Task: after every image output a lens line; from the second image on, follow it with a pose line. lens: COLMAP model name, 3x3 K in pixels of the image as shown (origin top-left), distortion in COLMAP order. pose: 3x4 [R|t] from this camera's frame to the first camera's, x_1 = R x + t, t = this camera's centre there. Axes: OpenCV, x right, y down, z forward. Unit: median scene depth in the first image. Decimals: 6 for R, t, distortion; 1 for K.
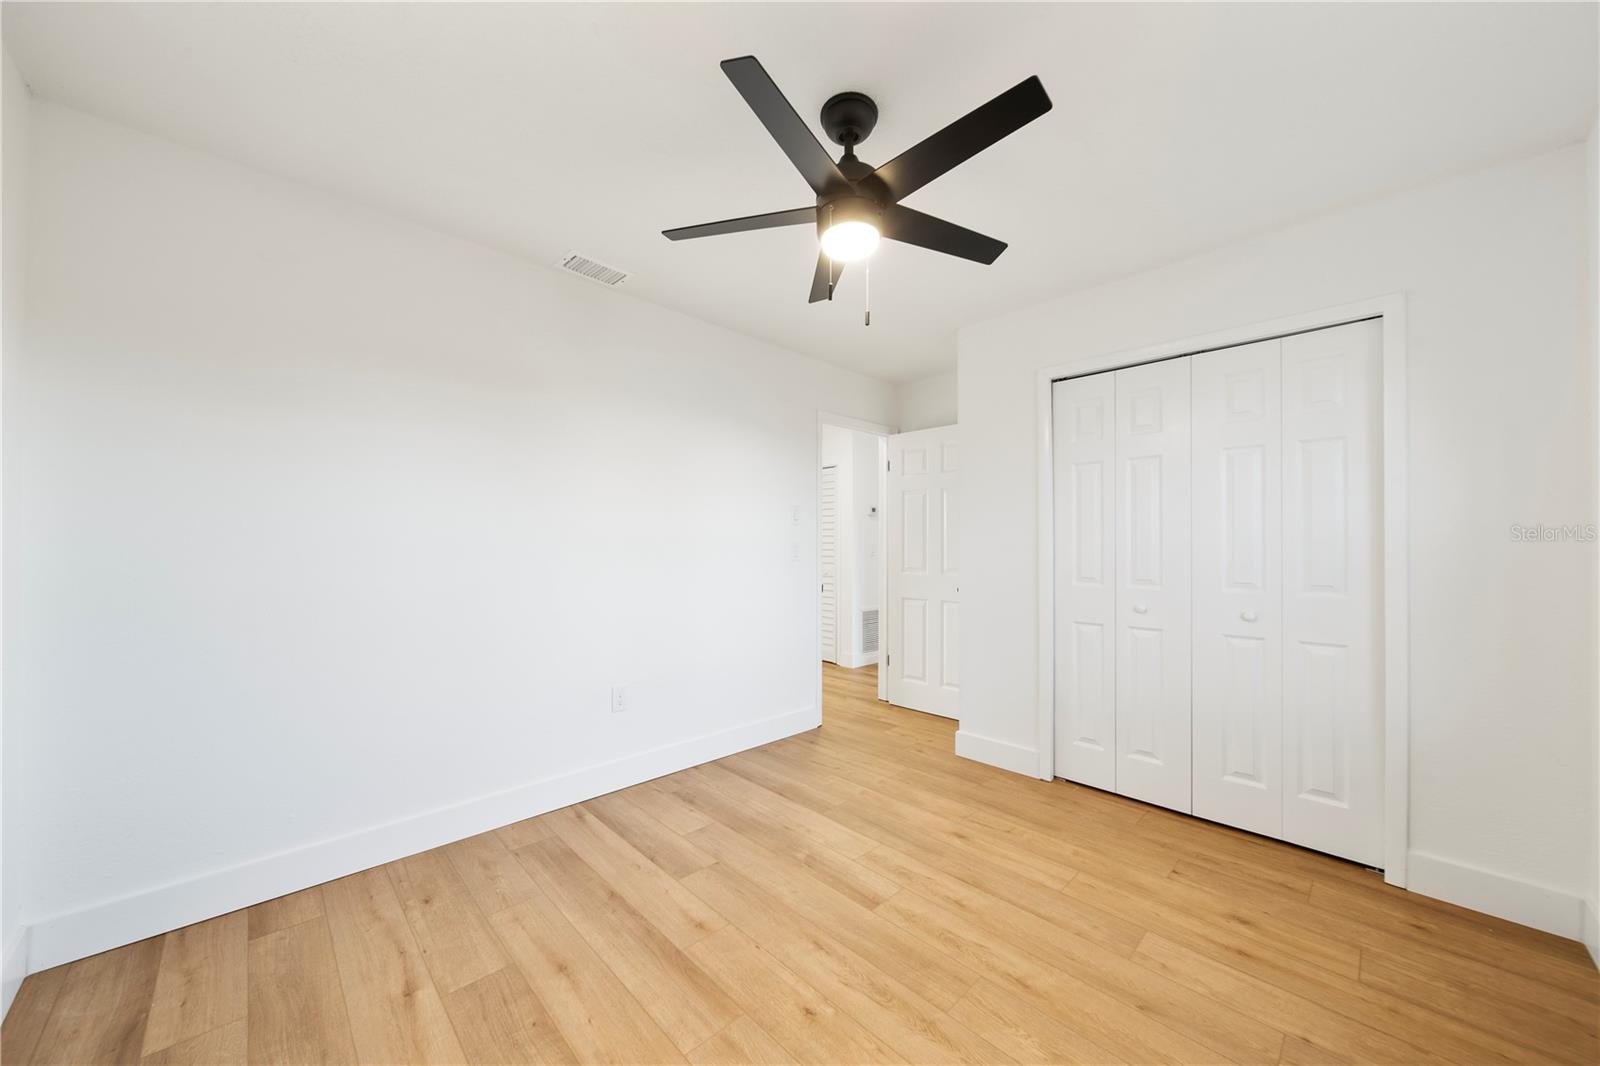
lens RADIAL K [[567.6, 0, 794.8], [0, 567.6, 536.8], [0, 0, 1]] dist [-0.000426, -0.001800]
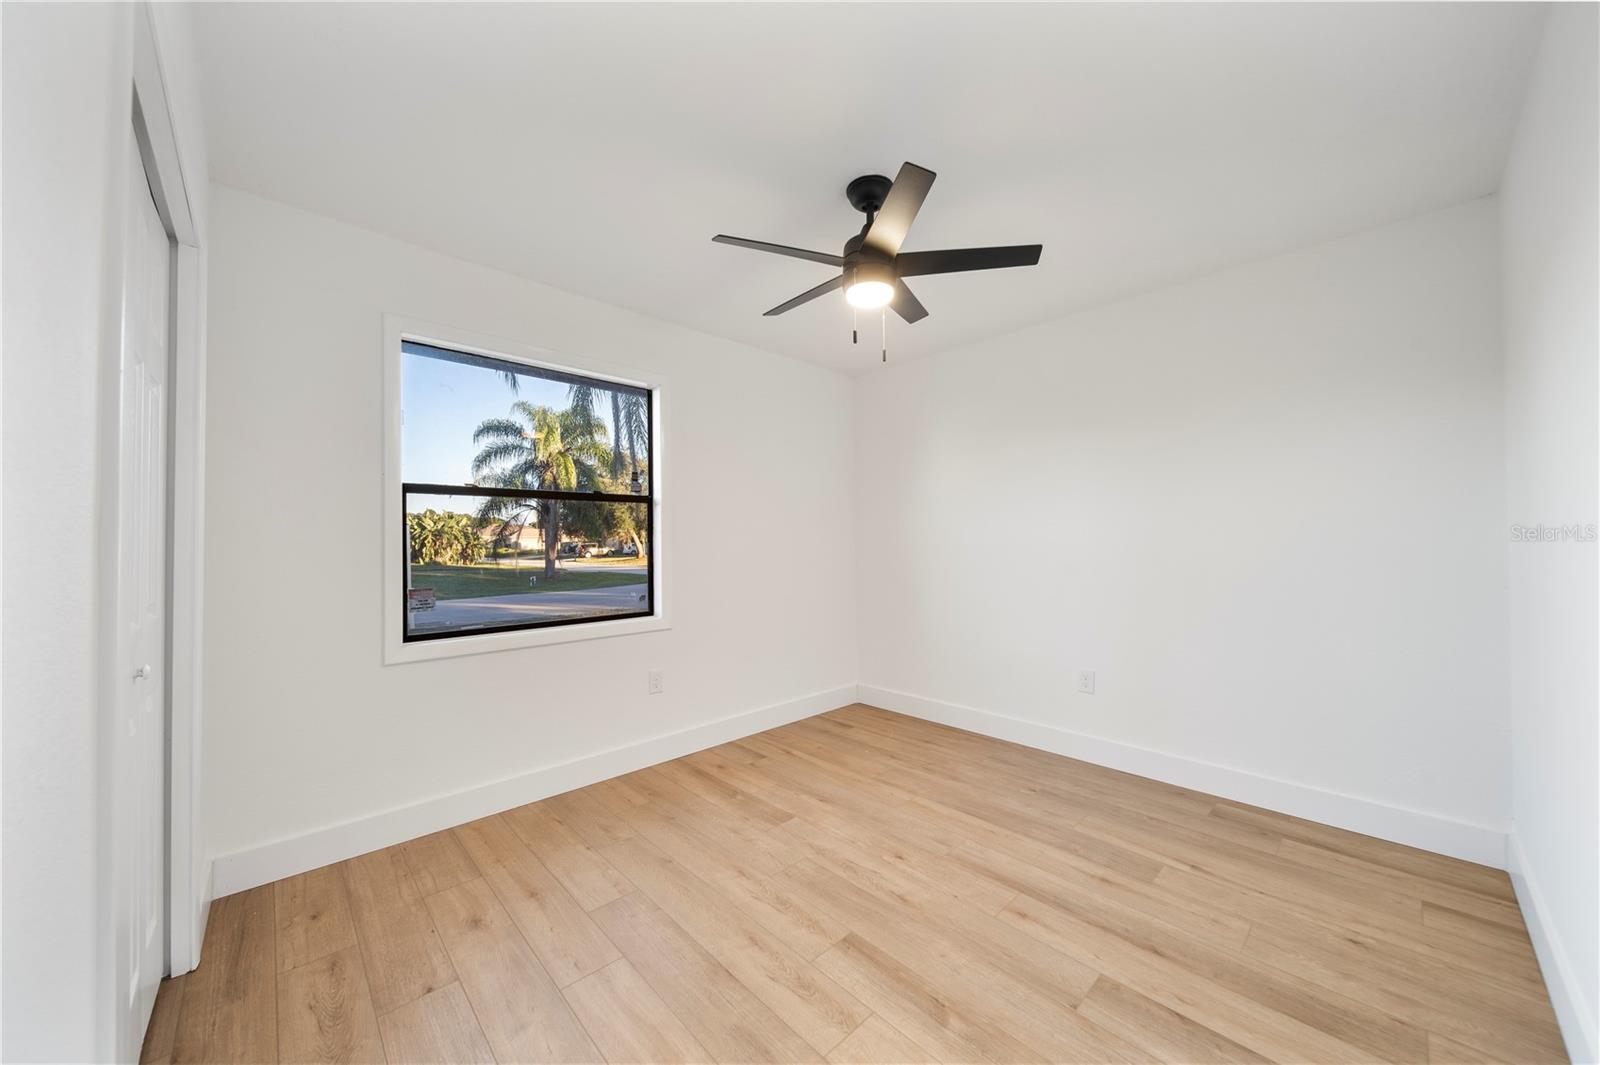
lens RADIAL K [[567.6, 0, 799.5], [0, 567.6, 540.8], [0, 0, 1]] dist [-0.000426, -0.001800]
pose [[-0.999976, 0.002581, 0.006429, 0.223698], [0.002448, 0.999786, -0.020551, 0.037086], [-0.006480, -0.020535, -0.999768, 2.036681]]
